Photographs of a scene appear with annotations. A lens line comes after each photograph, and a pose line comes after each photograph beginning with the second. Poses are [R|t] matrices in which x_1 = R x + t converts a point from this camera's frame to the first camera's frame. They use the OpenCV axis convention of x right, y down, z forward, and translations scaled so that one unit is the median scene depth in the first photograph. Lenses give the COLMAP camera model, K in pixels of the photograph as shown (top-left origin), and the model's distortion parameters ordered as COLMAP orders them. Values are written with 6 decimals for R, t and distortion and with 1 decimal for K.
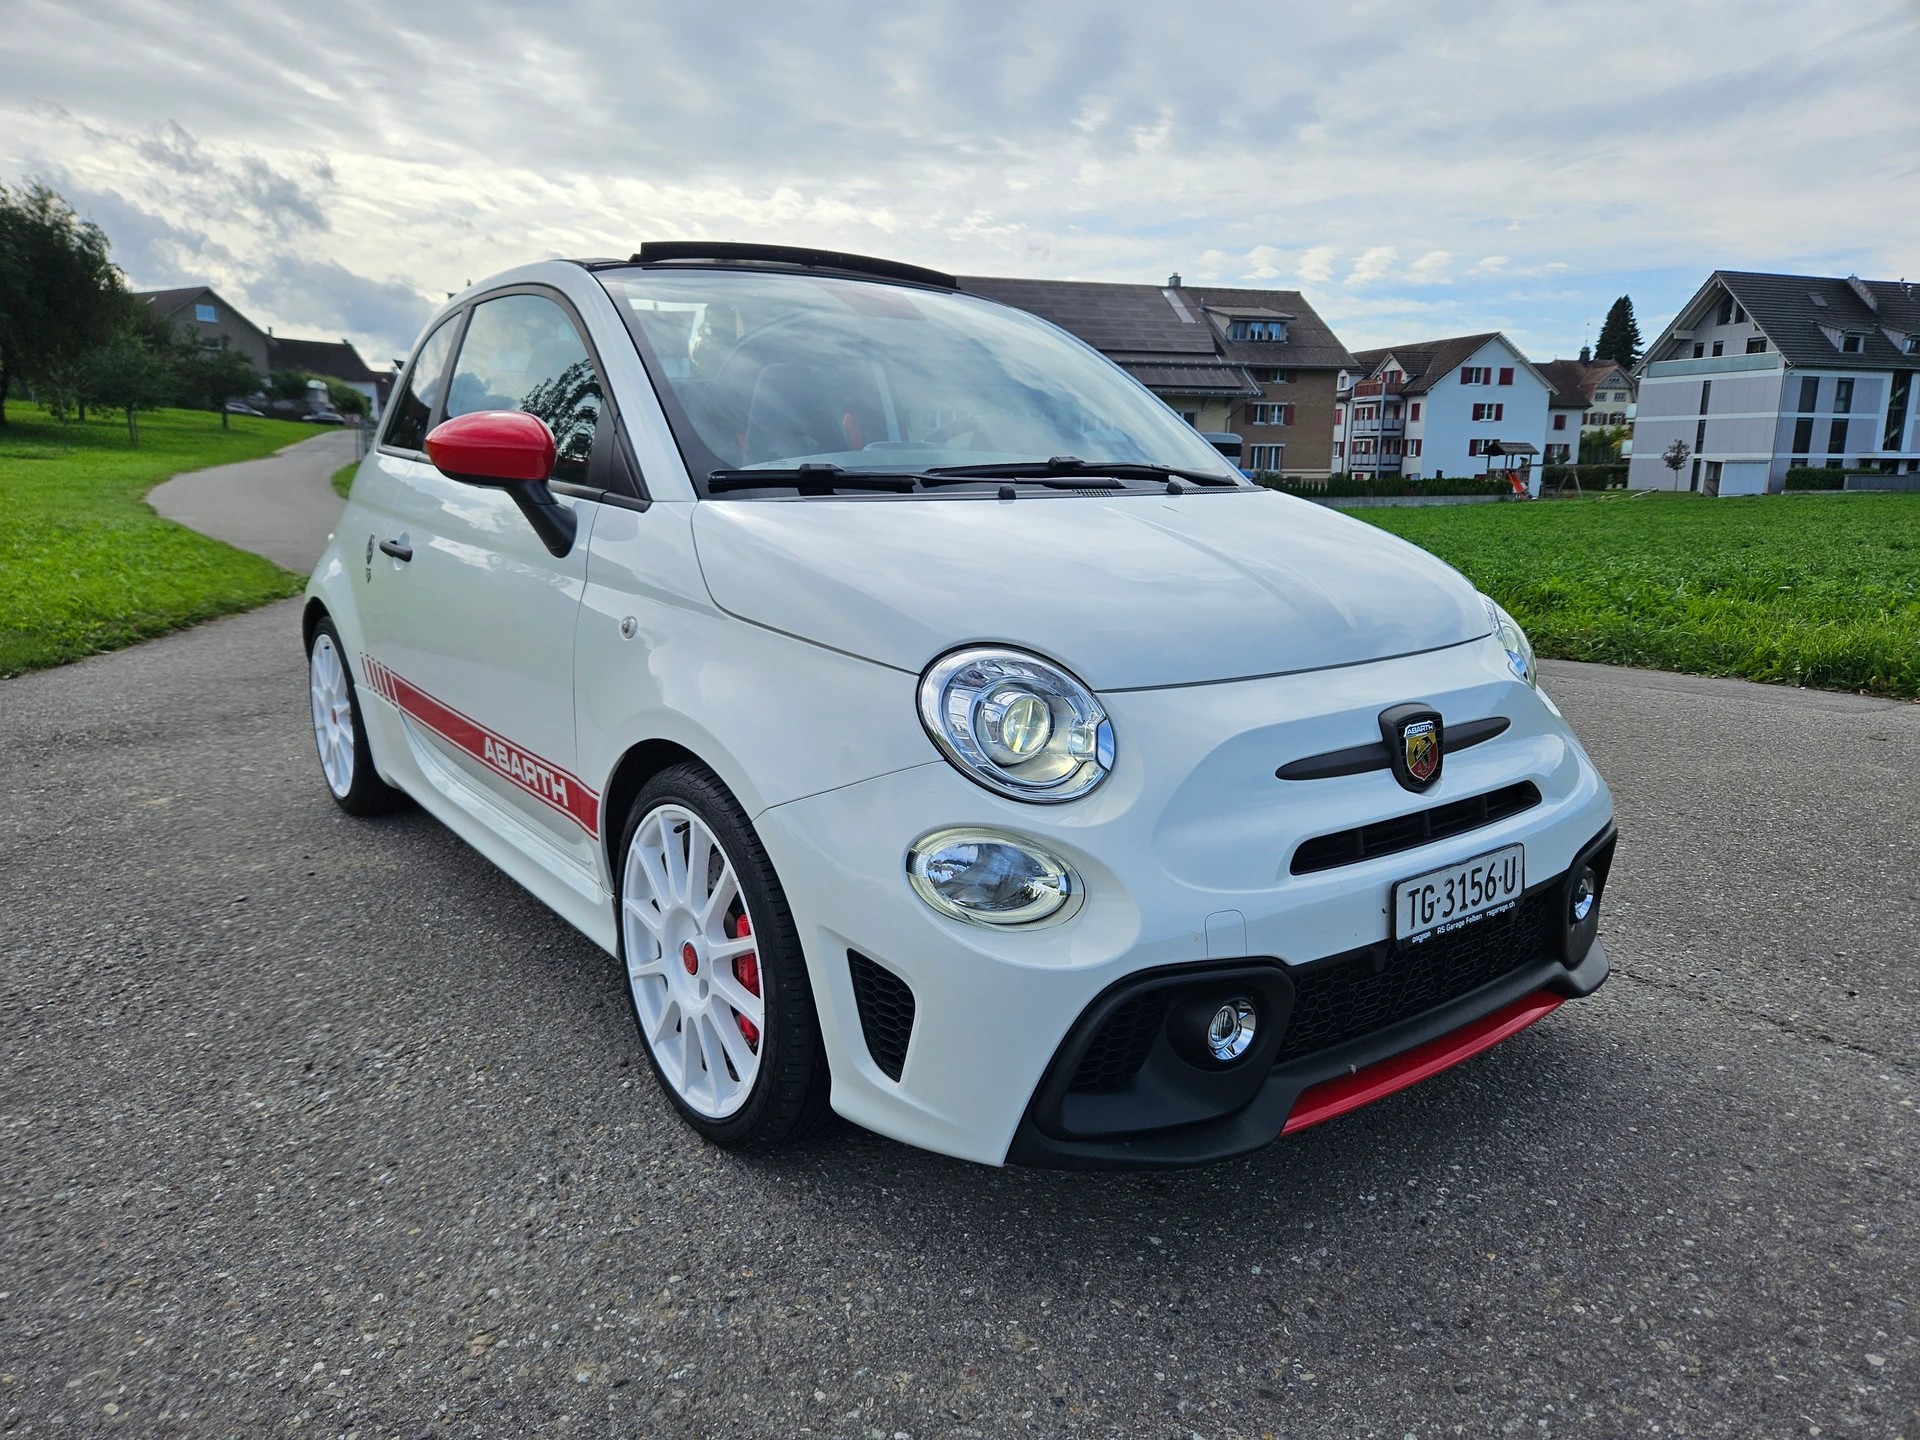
lens RADIAL K [[1352.4, 0, 967.1], [0, 1352.4, 720.5], [0, 0, 1]] dist [0.072165, -0.071558]
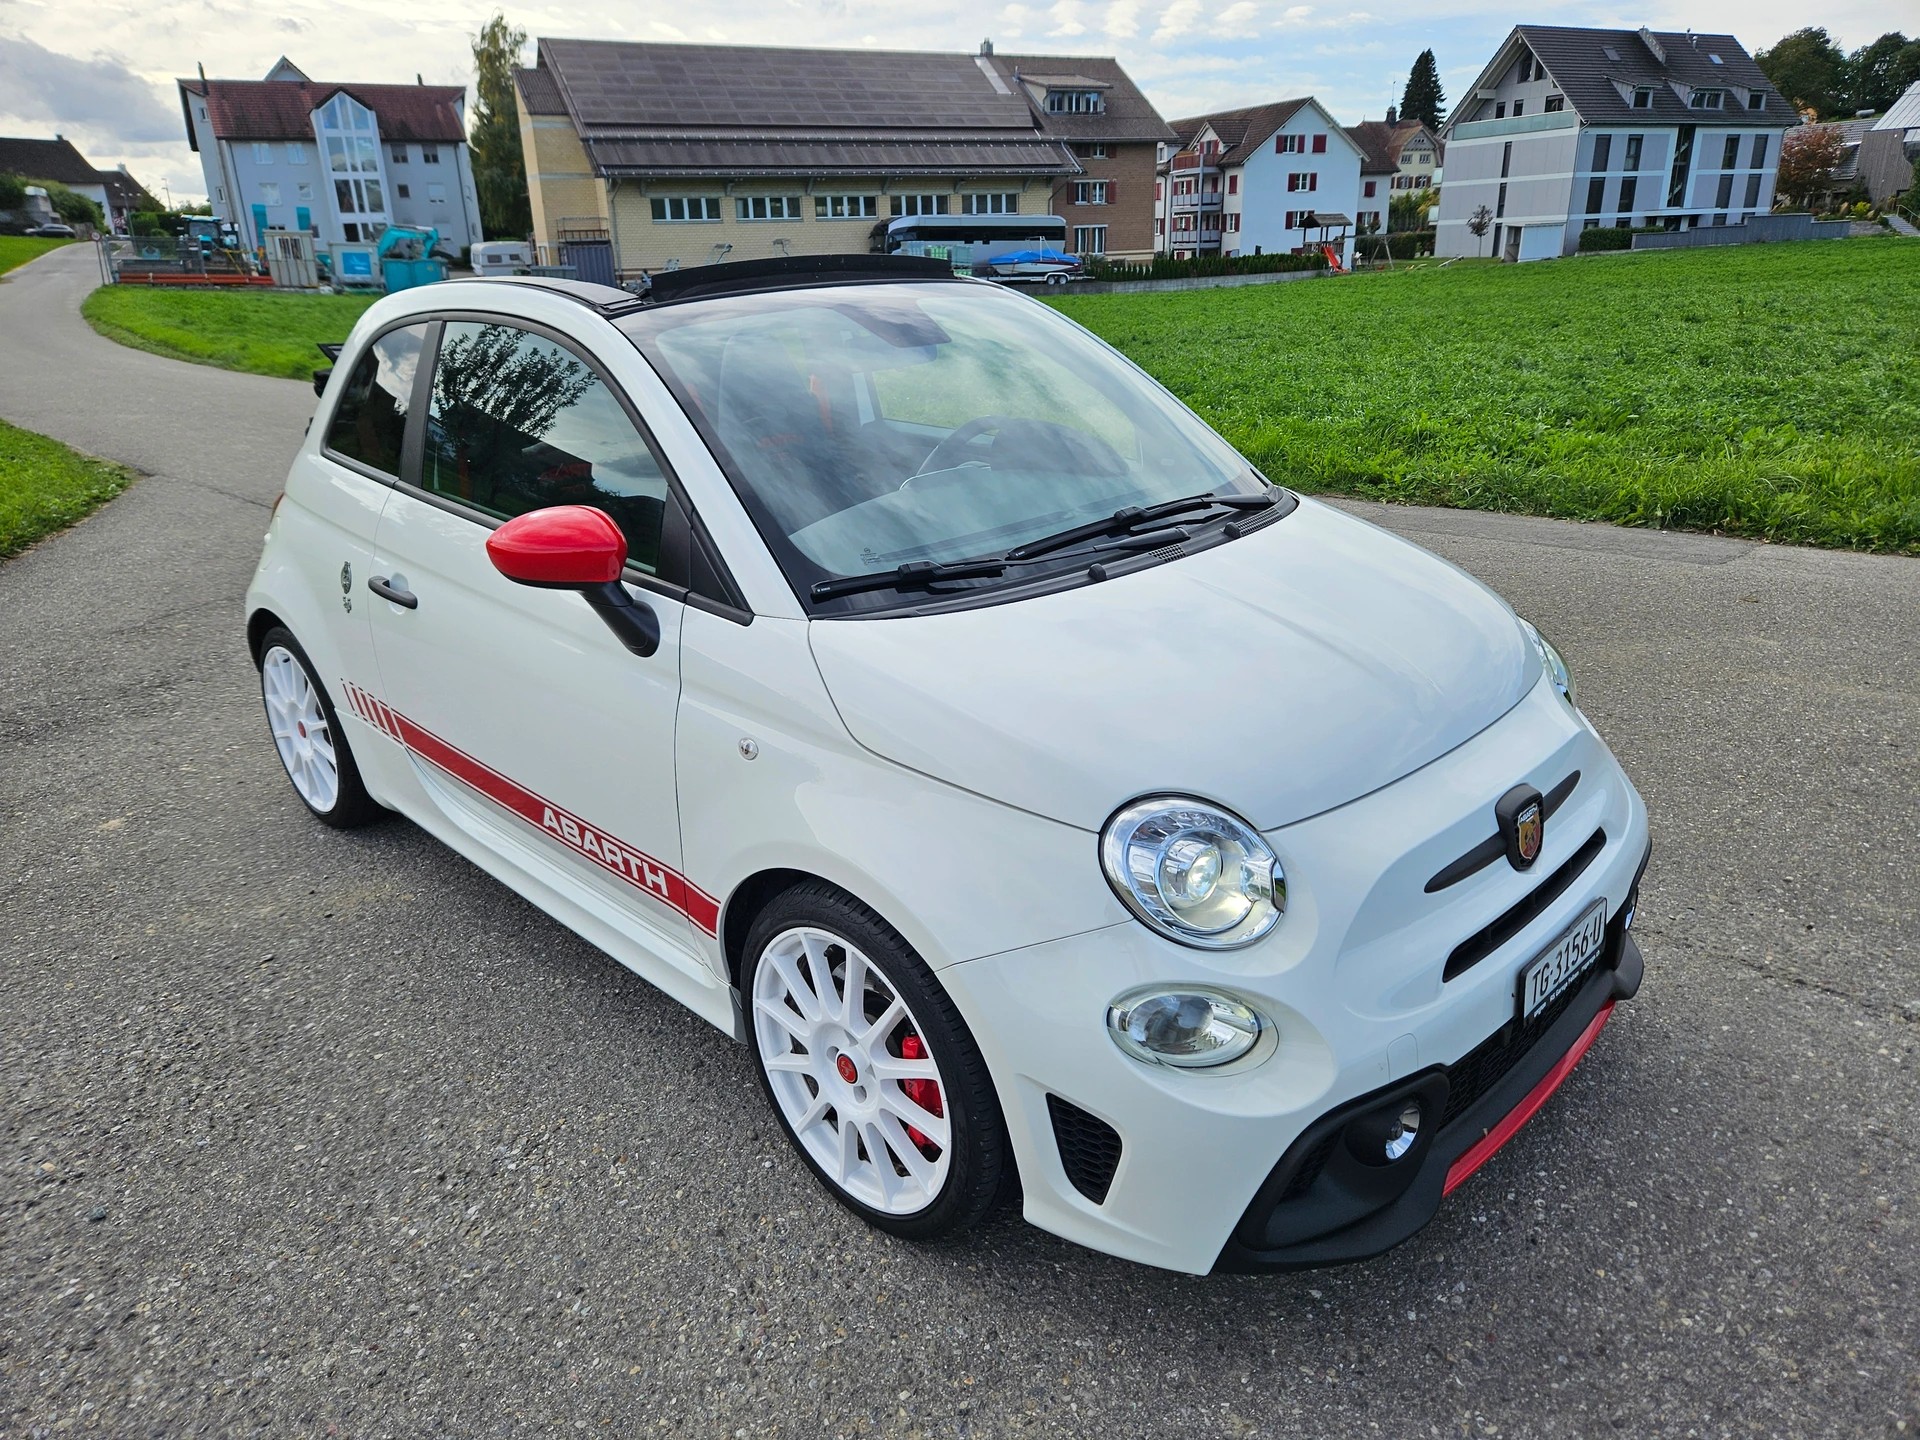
lens RADIAL K [[1348.8, 0, 961.5], [0, 1348.8, 708.8], [0, 0, 1]] dist [0.069318, -0.062808]
pose [[0.989231, -0.080162, 0.122455, -0.183312], [0.060113, 0.985376, 0.159440, -0.212281], [-0.133445, -0.150362, 0.979583, 0.010032]]
